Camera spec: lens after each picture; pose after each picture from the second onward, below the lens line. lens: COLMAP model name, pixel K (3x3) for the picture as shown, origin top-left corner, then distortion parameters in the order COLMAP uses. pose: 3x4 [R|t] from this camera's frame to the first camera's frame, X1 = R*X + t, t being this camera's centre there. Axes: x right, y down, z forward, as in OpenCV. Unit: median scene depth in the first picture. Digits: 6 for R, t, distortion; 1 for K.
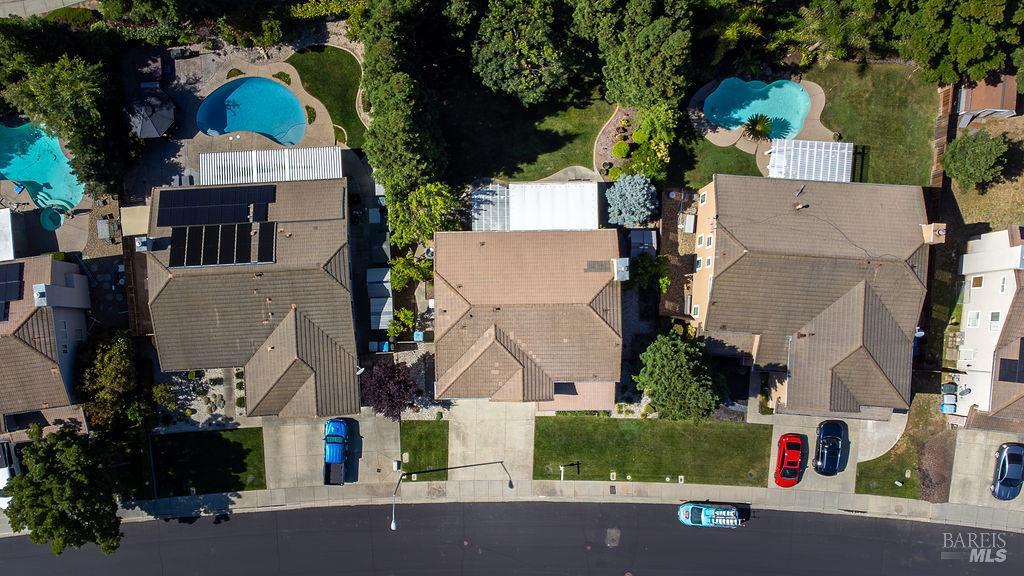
lens RADIAL K [[739.7, 0, 512.0], [0, 739.7, 288.0], [0, 0, 1]] dist [0.011076, 0.047850]
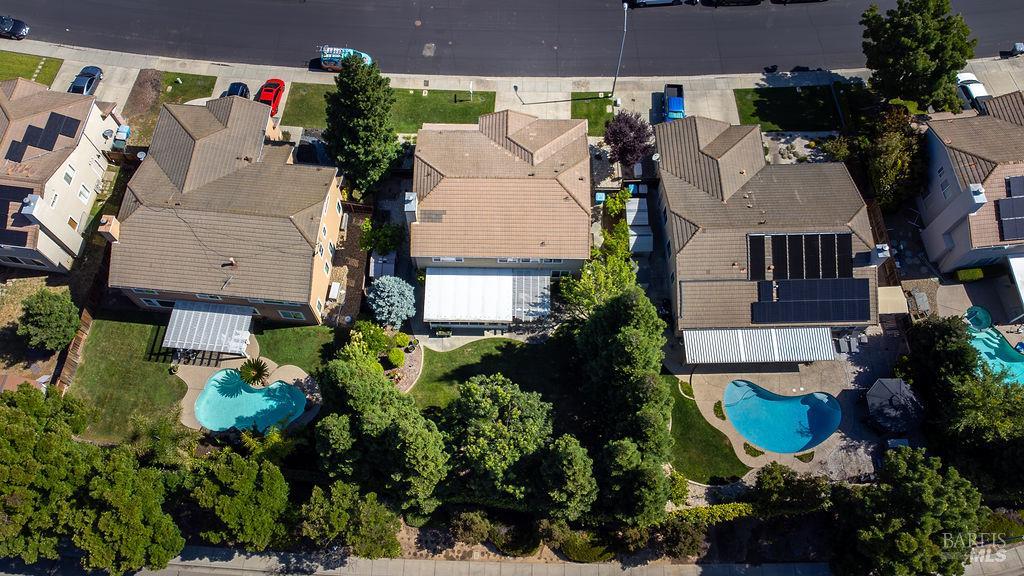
lens RADIAL K [[731.4, 0, 435.0], [0, 731.4, 489.5], [0, 0, 1]] dist [0.017531, 0.024346]
pose [[-0.998661, -0.043555, 0.027929, 0.063533], [0.050746, -0.929847, 0.364430, -0.723907], [0.010097, 0.365359, 0.930812, 0.169198]]
